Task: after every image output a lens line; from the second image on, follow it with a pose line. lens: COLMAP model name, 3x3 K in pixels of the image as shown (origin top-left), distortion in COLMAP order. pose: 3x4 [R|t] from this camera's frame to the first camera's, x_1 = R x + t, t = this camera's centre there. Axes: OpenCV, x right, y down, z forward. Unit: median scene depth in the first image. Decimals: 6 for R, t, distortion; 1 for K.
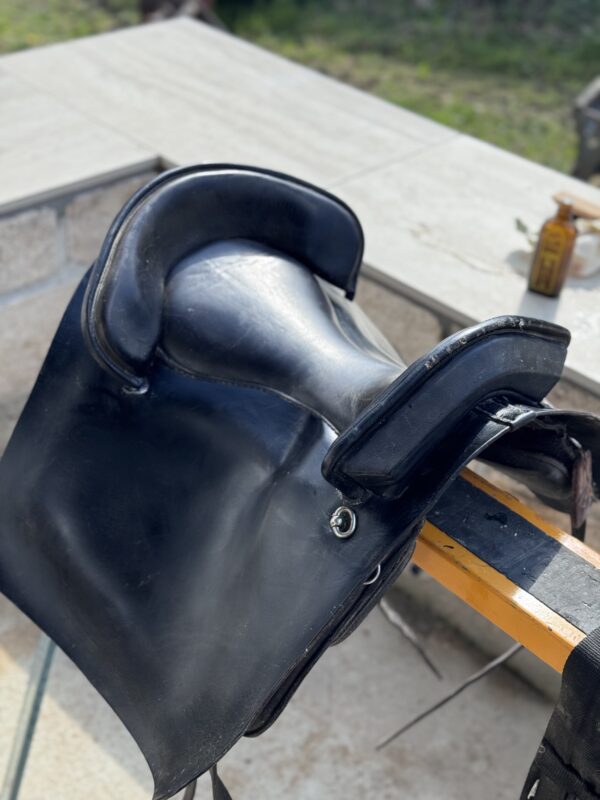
lens RADIAL K [[1096.2, 0, 297.9], [0, 1096.2, 397.8], [0, 0, 1]] dist [0.110029, 0.000000]
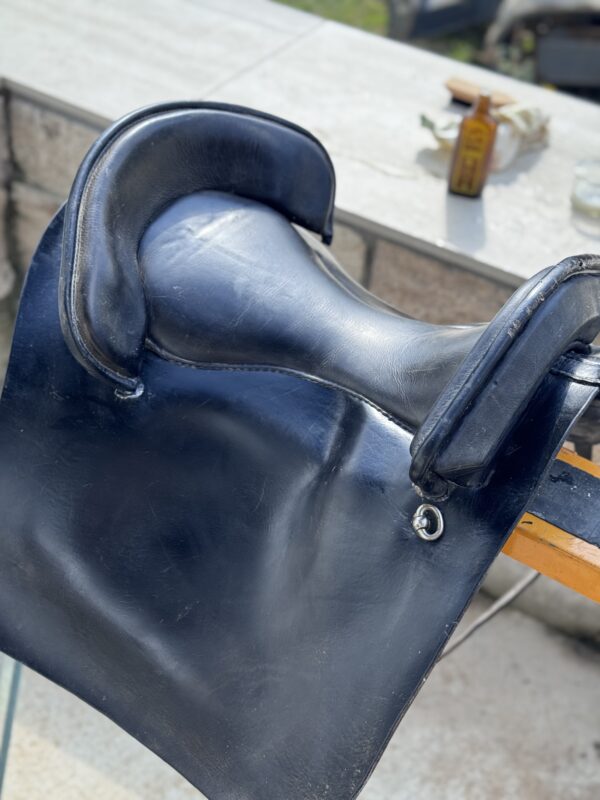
lens RADIAL K [[1096.2, 0, 302.3], [0, 1096.2, 400.7], [0, 0, 1]] dist [0.110029, 0.000000]
pose [[0.973255, -0.147625, 0.176017, -0.166854], [0.127547, 0.984492, 0.120443, -0.084896], [-0.191067, -0.094771, 0.976991, 0.150202]]
